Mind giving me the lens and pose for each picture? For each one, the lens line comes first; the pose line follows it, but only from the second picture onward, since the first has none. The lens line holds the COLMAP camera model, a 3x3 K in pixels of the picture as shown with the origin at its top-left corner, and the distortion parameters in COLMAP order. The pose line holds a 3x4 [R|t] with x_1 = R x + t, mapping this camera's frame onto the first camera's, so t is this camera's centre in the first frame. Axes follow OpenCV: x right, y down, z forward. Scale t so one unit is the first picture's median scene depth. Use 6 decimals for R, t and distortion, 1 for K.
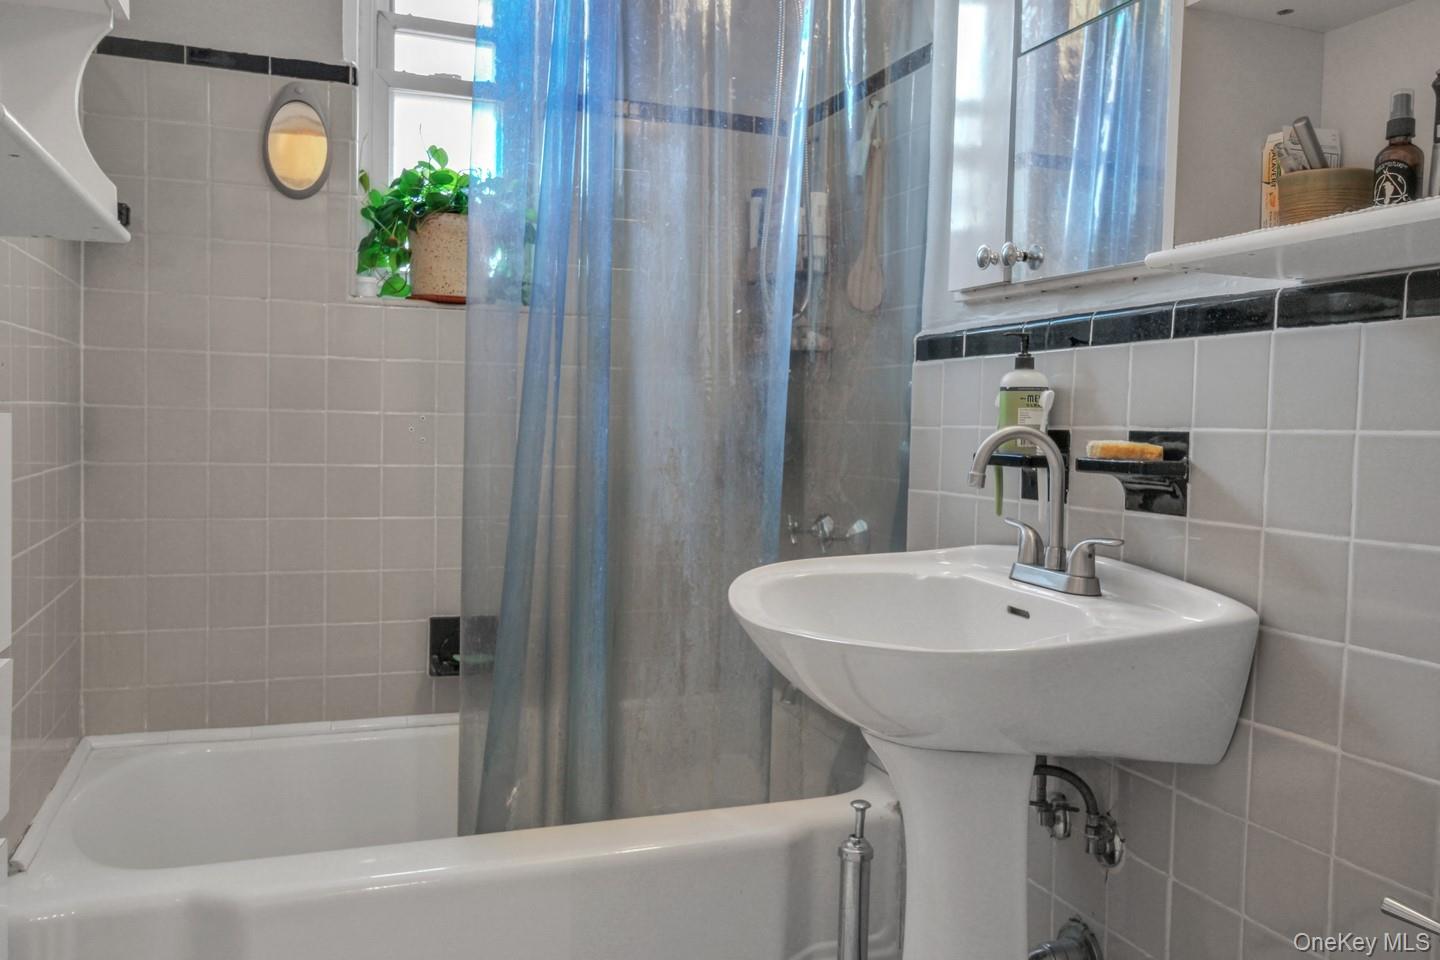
lens RADIAL K [[1096.7, 0, 719.0], [0, 1096.7, 463.0], [0, 0, 1]] dist [0.004746, -0.000262]
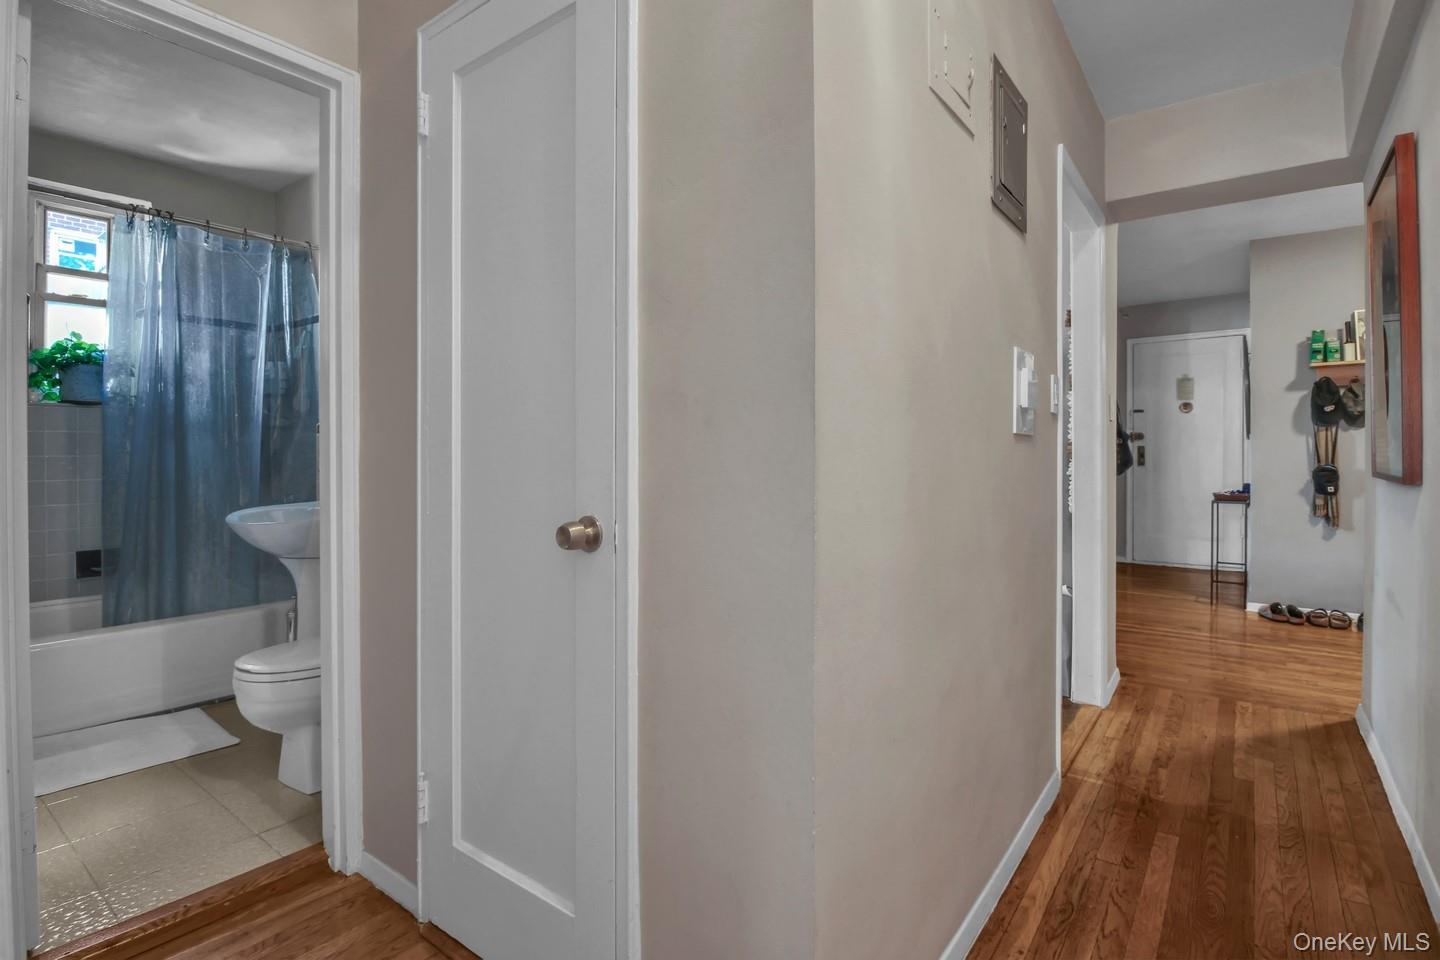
lens RADIAL K [[673.8, 0, 693.0], [0, 673.8, 457.4], [0, 0, 1]] dist [-0.027798, 0.000005]
pose [[0.845208, -0.021860, 0.533991, 0.095965], [0.033368, 0.999372, -0.011903, 0.017575], [-0.533395, 0.027879, 0.845407, -0.949009]]
